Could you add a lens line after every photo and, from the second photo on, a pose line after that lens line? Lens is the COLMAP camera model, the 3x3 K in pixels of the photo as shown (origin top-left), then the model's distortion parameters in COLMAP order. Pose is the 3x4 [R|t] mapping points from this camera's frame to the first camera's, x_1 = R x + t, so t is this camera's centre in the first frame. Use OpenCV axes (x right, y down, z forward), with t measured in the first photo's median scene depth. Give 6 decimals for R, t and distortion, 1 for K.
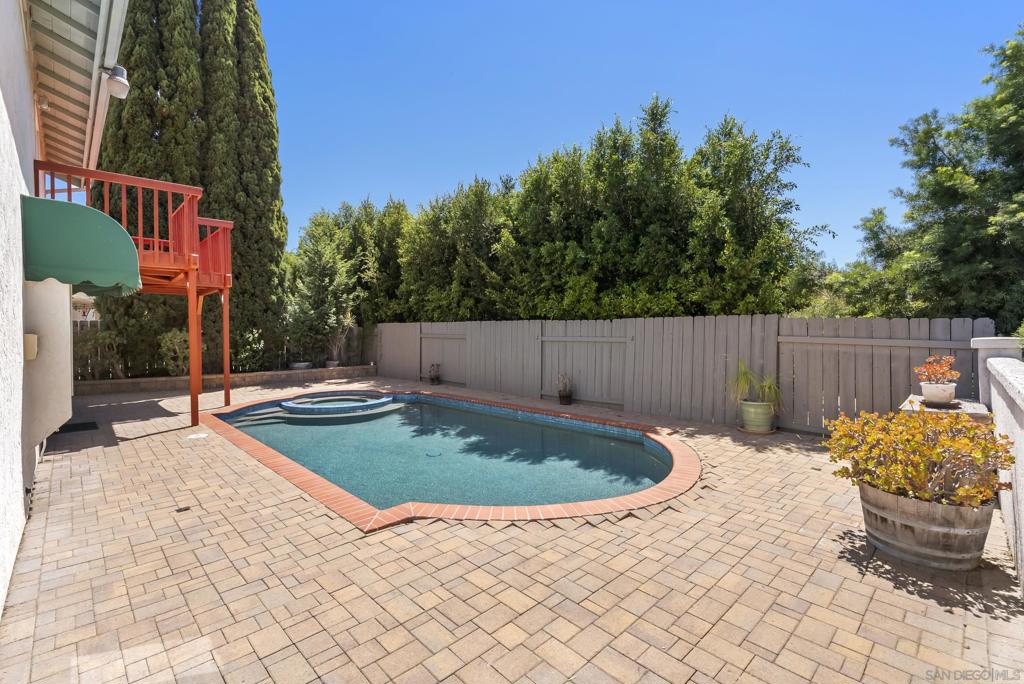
lens RADIAL K [[454.2, 0, 510.2], [0, 454.2, 340.5], [0, 0, 1]] dist [-0.009814, 0.000860]
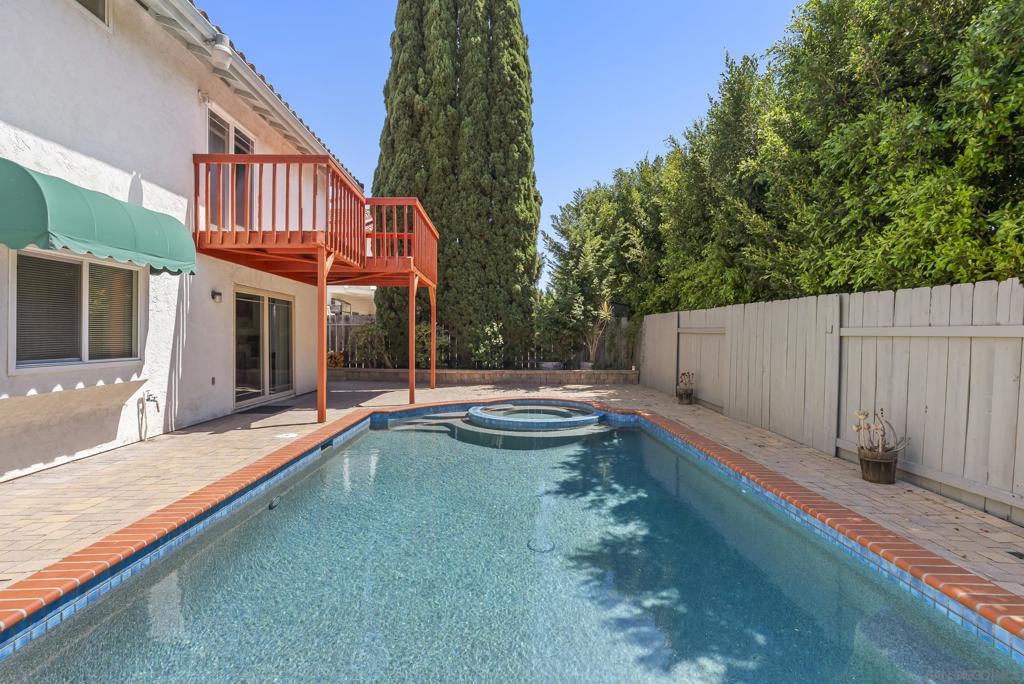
lens RADIAL K [[493.9, 0, 507.6], [0, 493.9, 336.9], [0, 0, 1]] dist [-0.001637, 0.000635]
pose [[0.736532, 0.012540, -0.676287, 0.129328], [-0.021917, 0.999746, -0.005331, 0.009204], [0.676048, 0.018749, 0.736619, 0.296075]]
